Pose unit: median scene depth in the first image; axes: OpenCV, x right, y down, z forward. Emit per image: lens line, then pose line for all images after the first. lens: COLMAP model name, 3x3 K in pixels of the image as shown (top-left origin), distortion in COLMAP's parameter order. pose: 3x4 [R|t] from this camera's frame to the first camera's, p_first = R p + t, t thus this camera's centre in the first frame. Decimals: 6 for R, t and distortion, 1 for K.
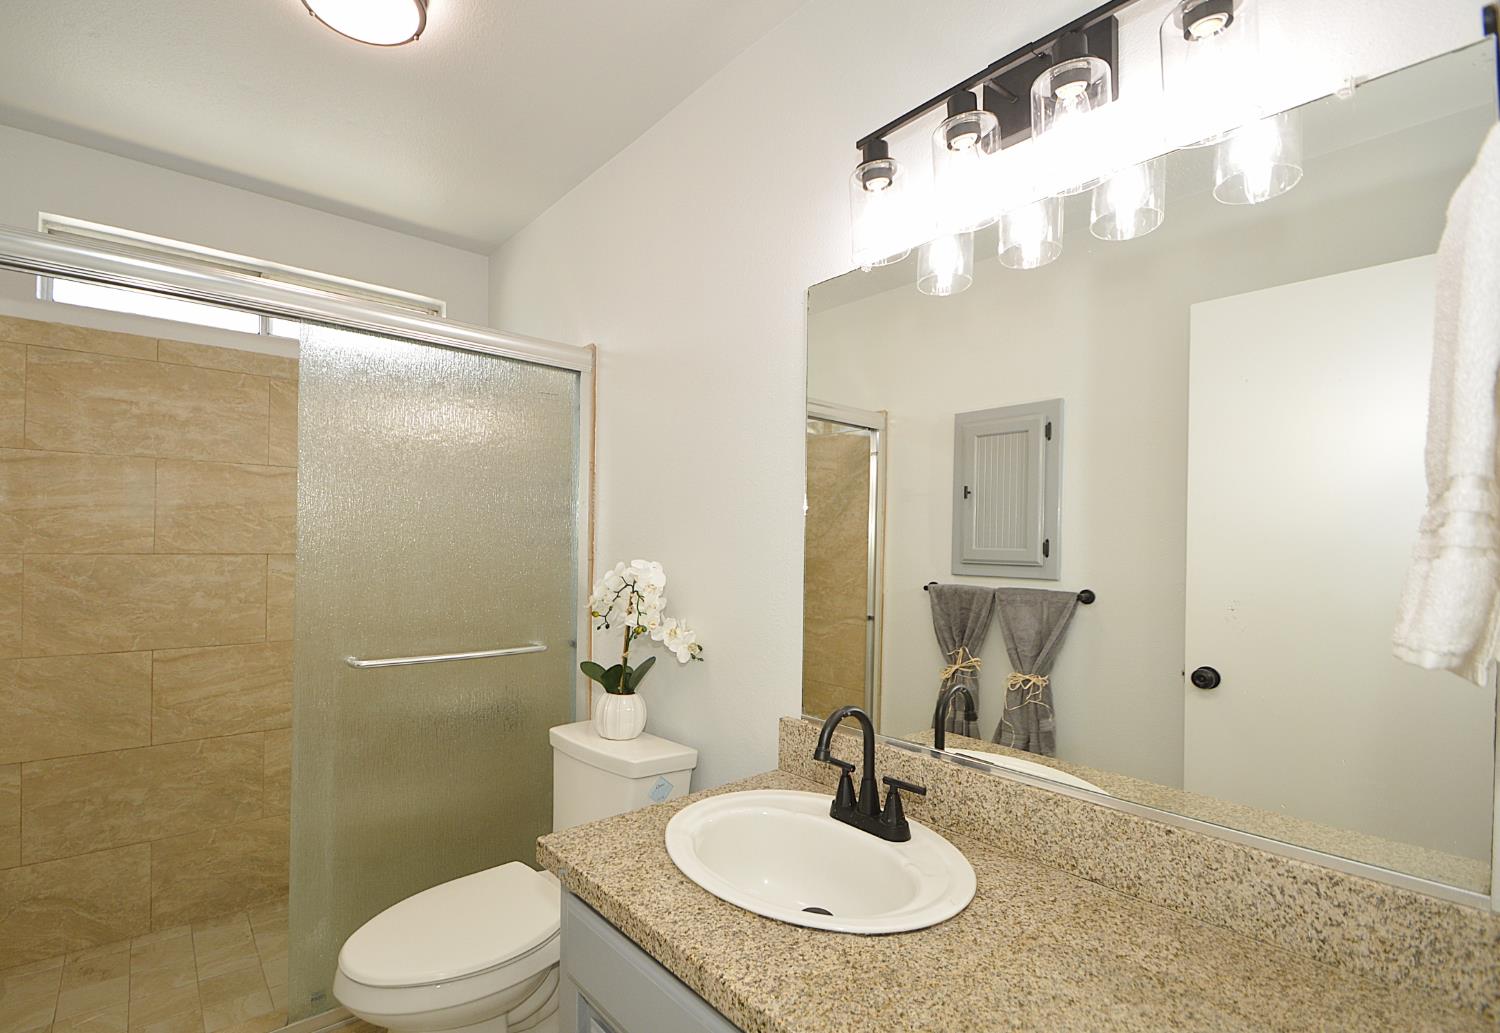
lens RADIAL K [[687.3, 0, 750.4], [0, 687.3, 532.0], [0, 0, 1]] dist [0.010044, -0.013652]
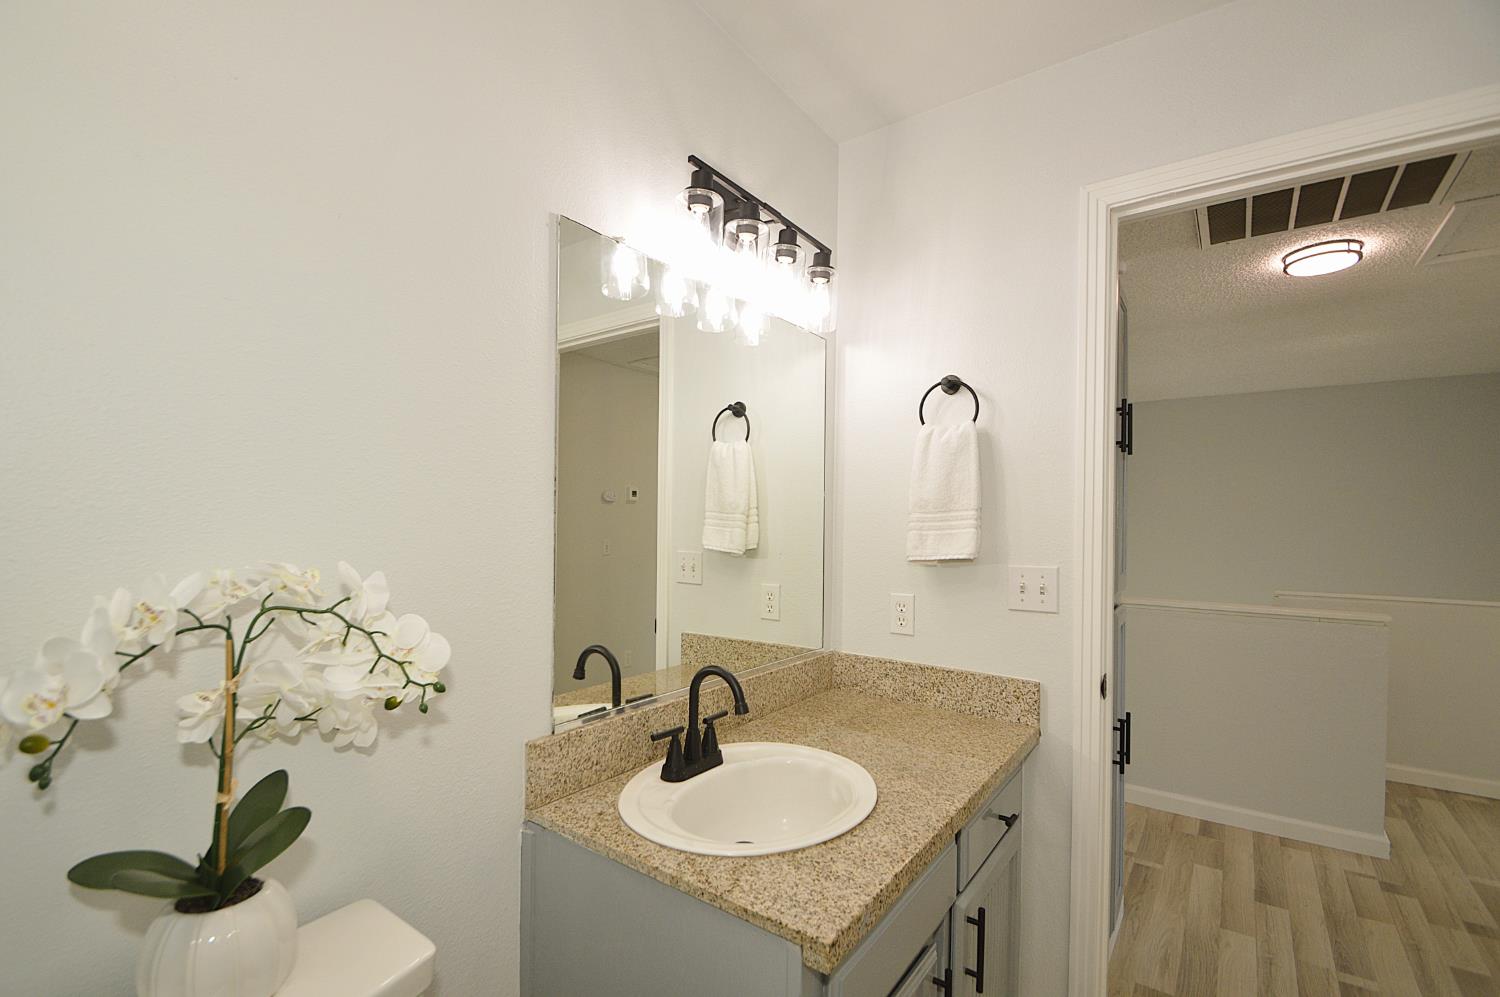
lens RADIAL K [[665.1, 0, 734.8], [0, 665.1, 519.5], [0, 0, 1]] dist [0.010022, -0.015368]
pose [[-0.184011, -0.006186, 0.982905, -0.941119], [-0.020567, 0.999785, 0.002442, 0.009572], [-0.982709, -0.019766, -0.184098, 1.163066]]
